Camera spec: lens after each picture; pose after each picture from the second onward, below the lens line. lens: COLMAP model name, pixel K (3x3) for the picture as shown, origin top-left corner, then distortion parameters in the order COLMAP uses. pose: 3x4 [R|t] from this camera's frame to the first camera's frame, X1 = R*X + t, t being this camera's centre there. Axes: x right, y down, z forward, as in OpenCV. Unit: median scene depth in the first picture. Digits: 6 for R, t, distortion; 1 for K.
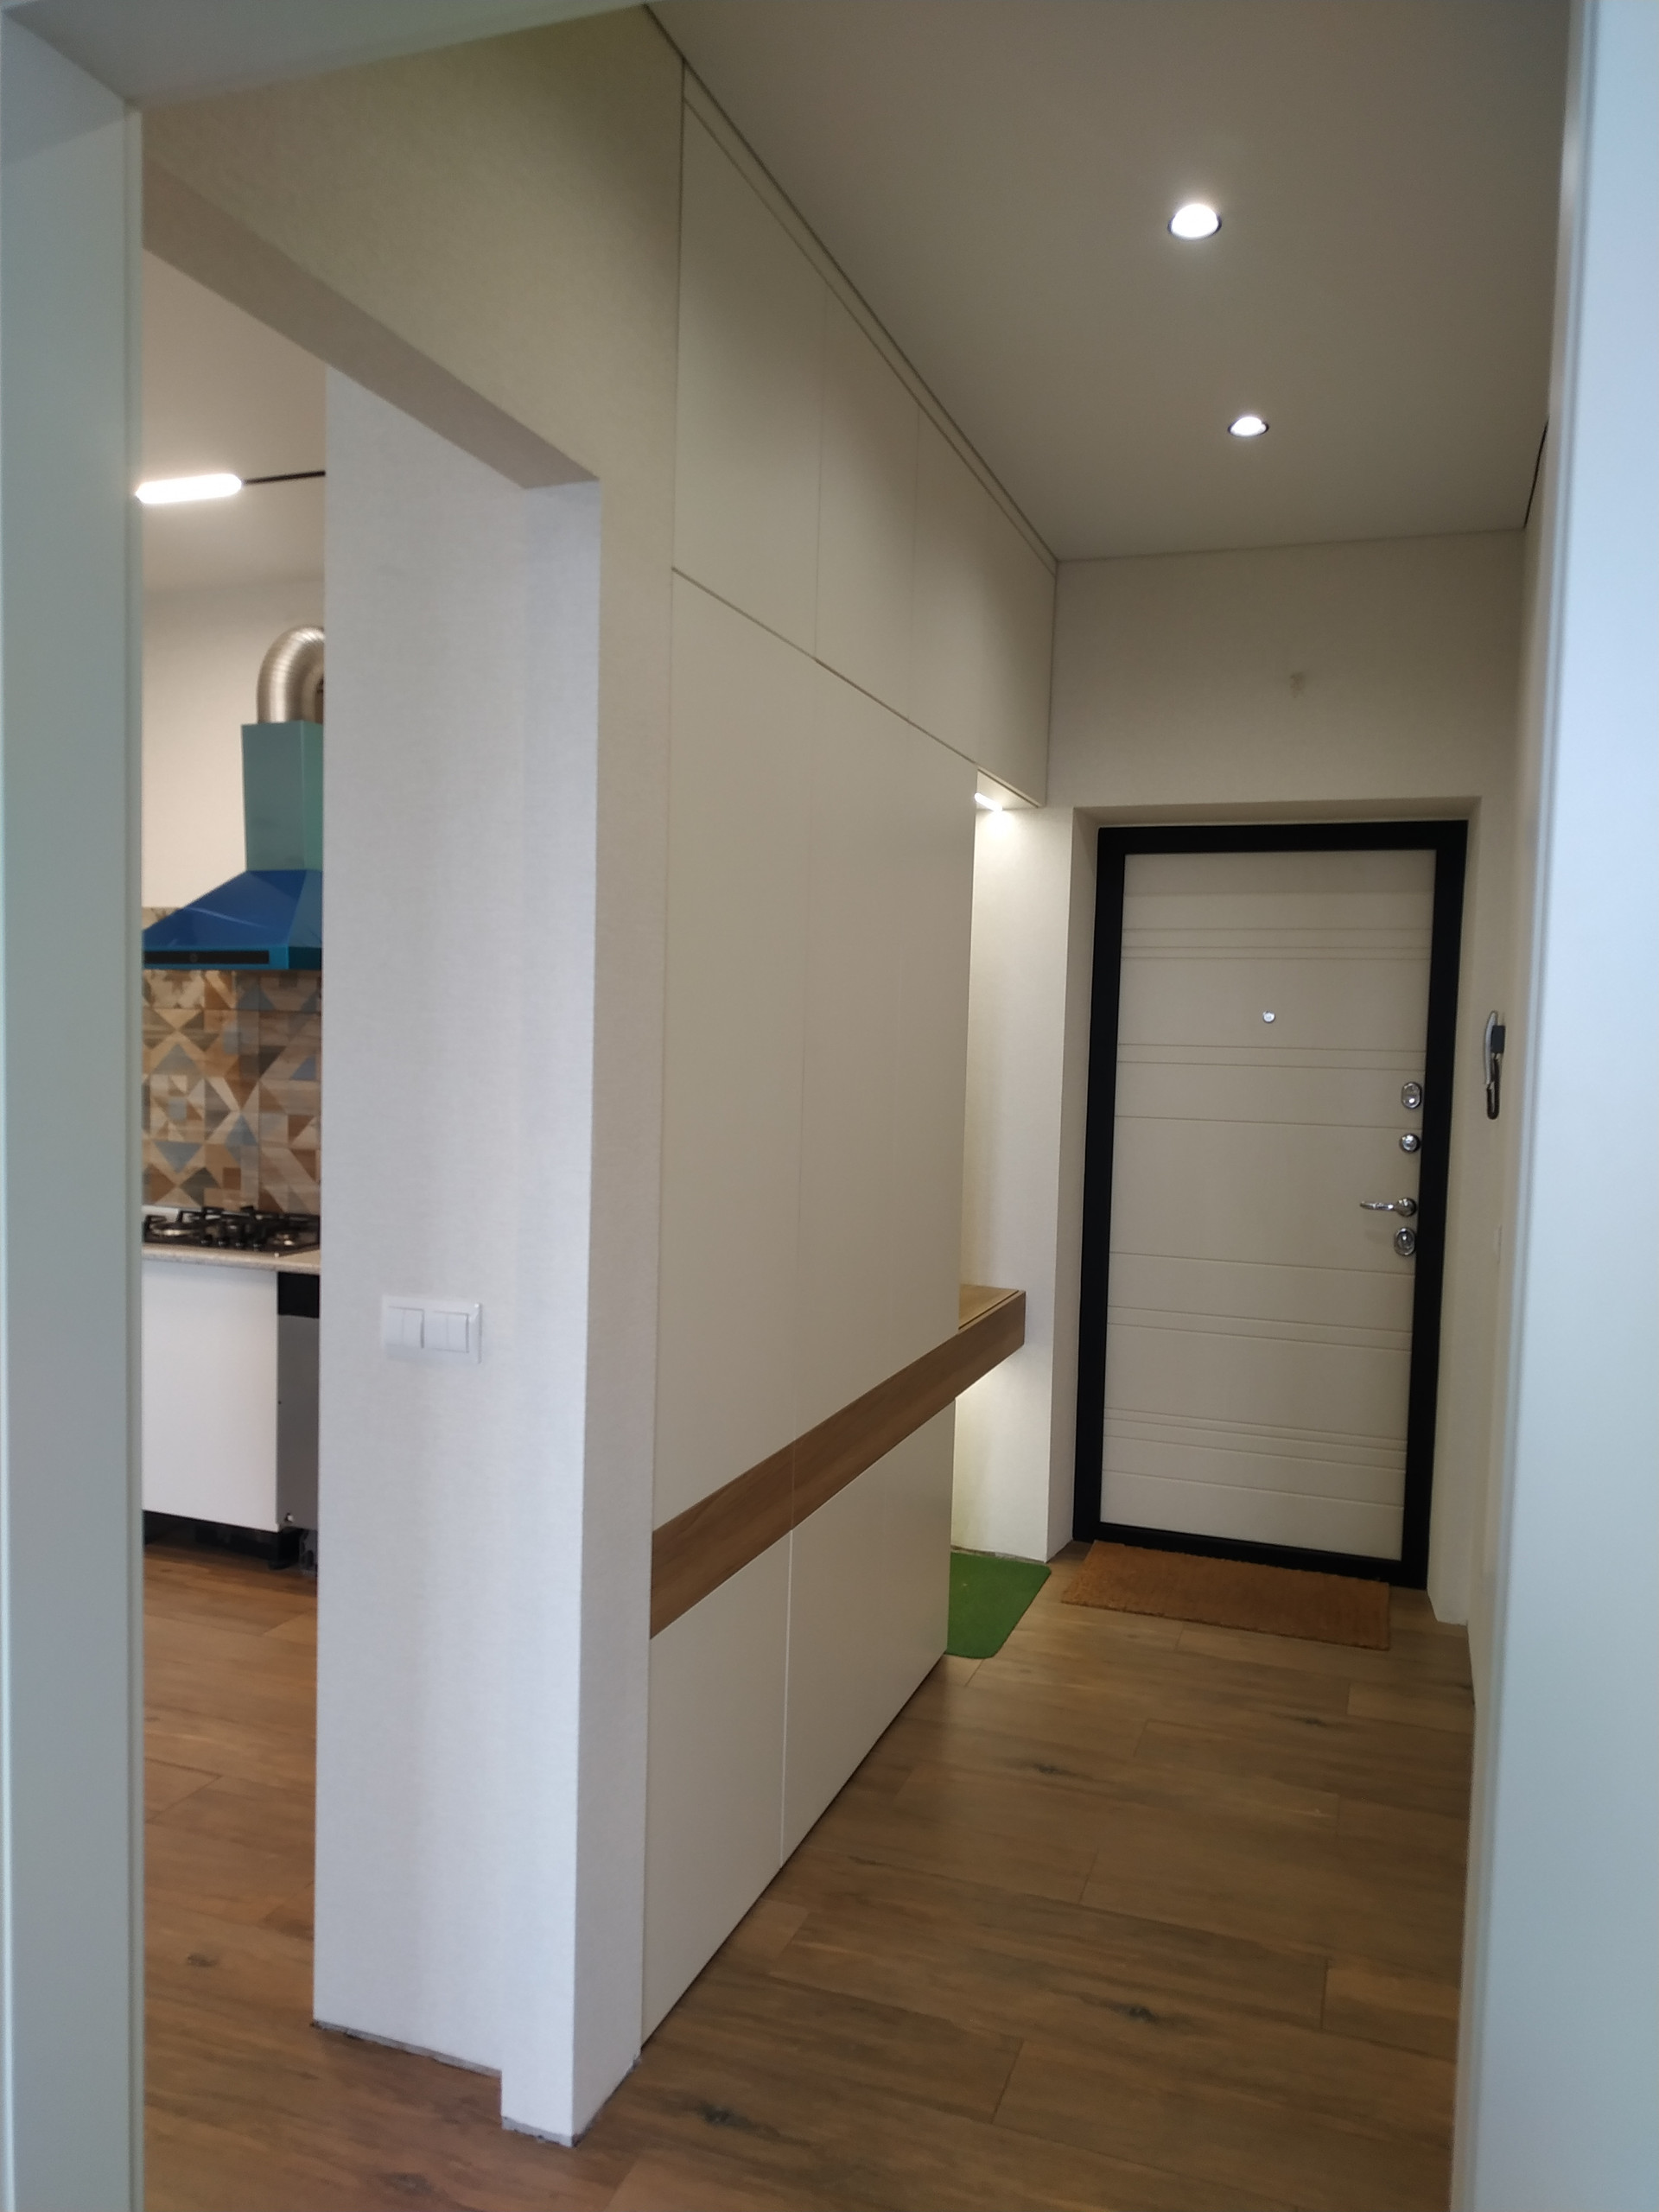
lens RADIAL K [[1634.1, 0, 831.0], [0, 1634.1, 1089.2], [0, 0, 1]] dist [0.002055, 0.006229]
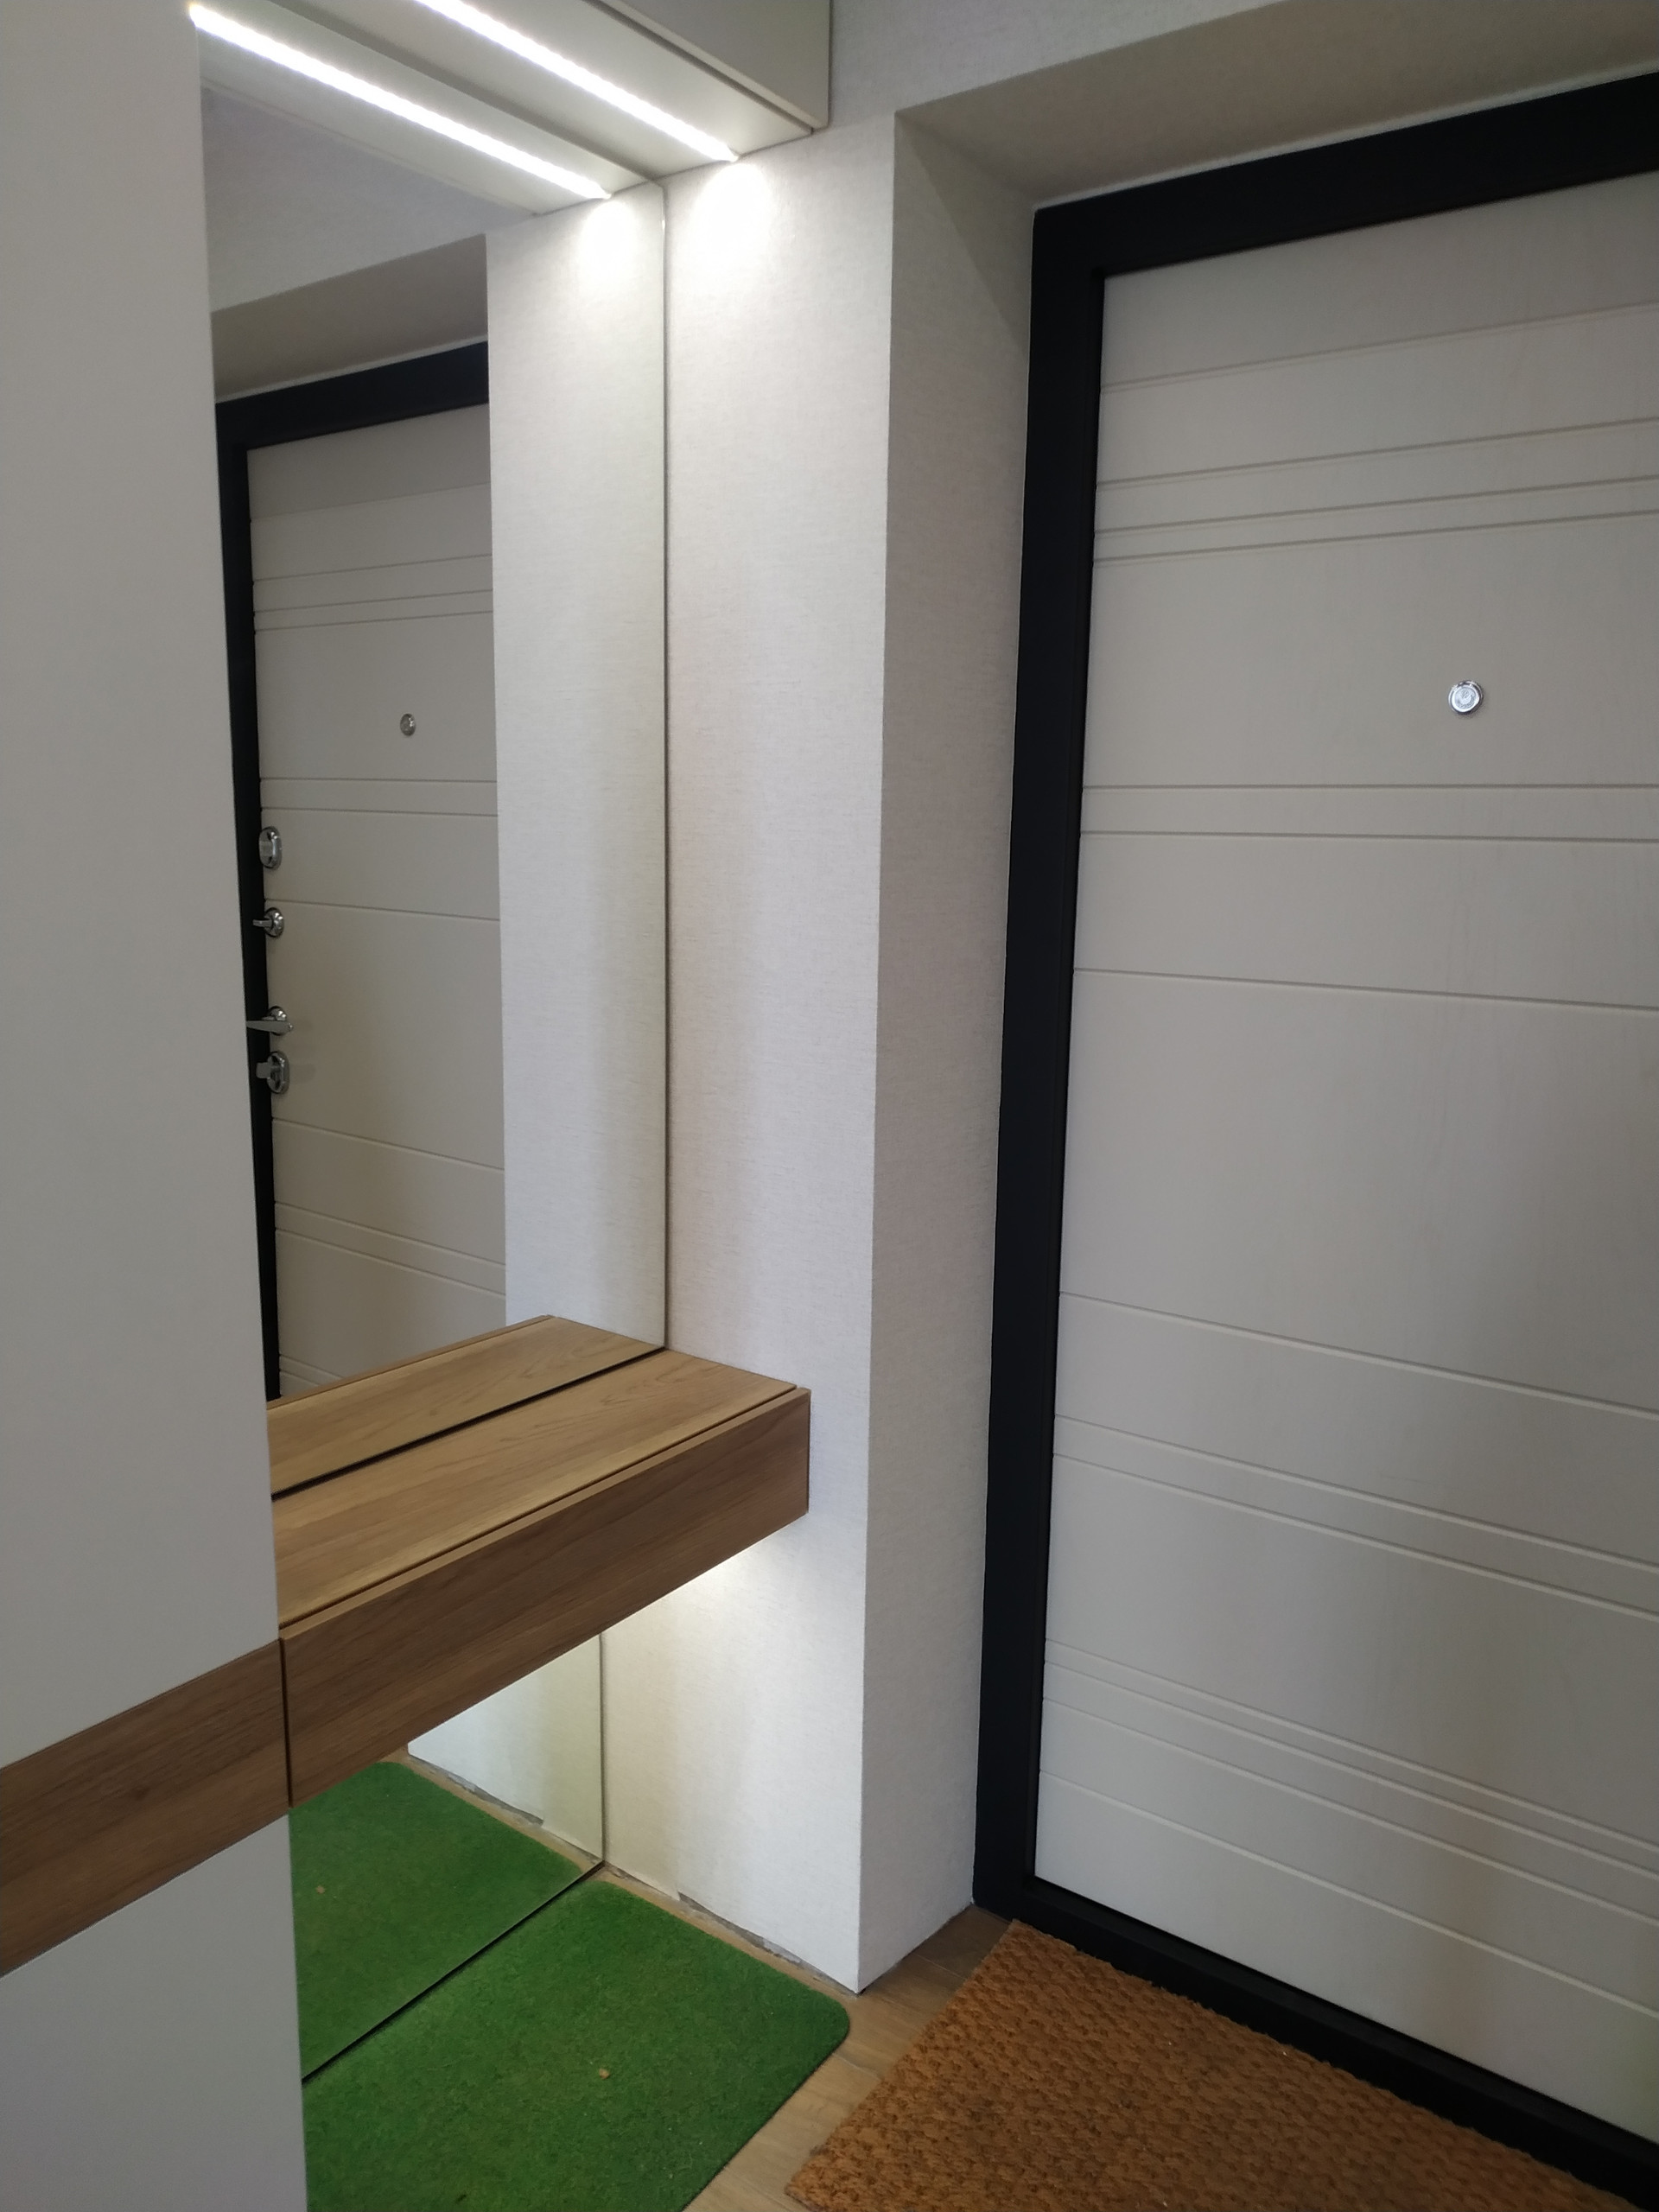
lens RADIAL K [[1634.1, 0, 831.0], [0, 1634.1, 1089.2], [0, 0, 1]] dist [0.002055, 0.006229]
pose [[0.962927, 0.034805, -0.267507, 0.226380], [0.001163, 0.991097, 0.133138, -0.007595], [0.269759, -0.128514, 0.954313, 0.596401]]
